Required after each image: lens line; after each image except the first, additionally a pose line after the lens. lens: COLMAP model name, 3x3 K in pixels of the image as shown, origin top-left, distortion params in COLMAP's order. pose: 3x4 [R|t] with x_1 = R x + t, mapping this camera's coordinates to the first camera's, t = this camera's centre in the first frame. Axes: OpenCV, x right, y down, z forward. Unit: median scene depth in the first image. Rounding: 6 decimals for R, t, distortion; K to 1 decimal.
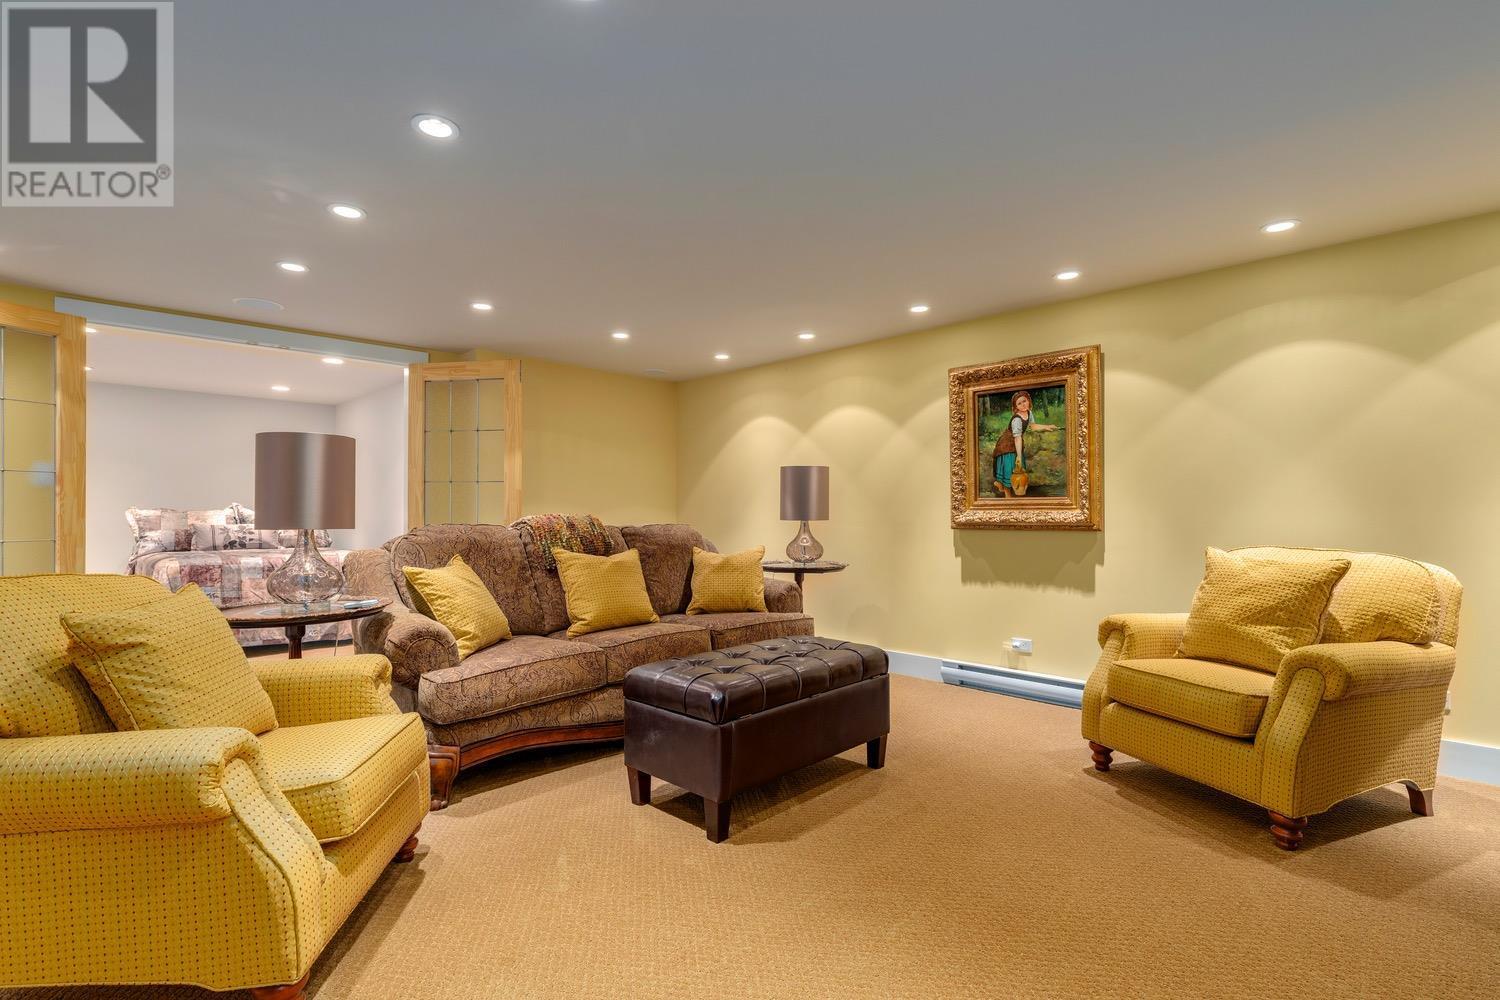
lens RADIAL K [[707.9, 0, 756.3], [0, 707.9, 505.4], [0, 0, 1]] dist [0.000476, 0.000195]
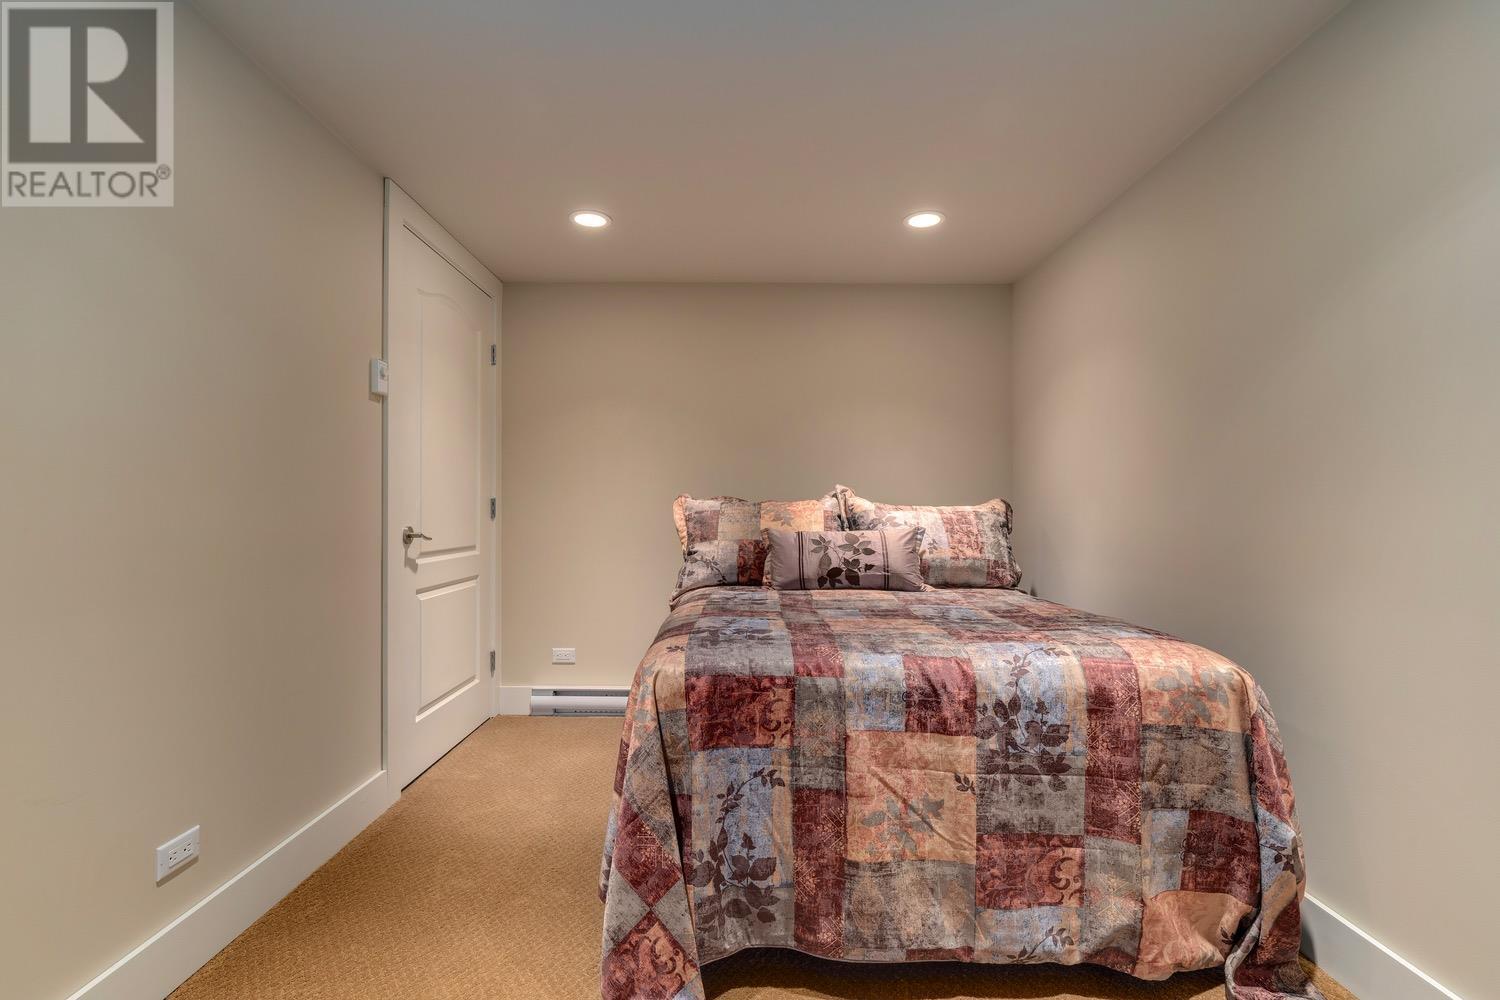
lens RADIAL K [[662.2, 0, 750.0], [0, 662.2, 500.0], [0, 0, 1]] dist [-0.000208, -0.000060]
pose [[0.705268, -0.002545, -0.708936, -0.498200], [0.001339, 0.999997, -0.002258, 0.007889], [0.708940, 0.000643, 0.705269, 0.691631]]
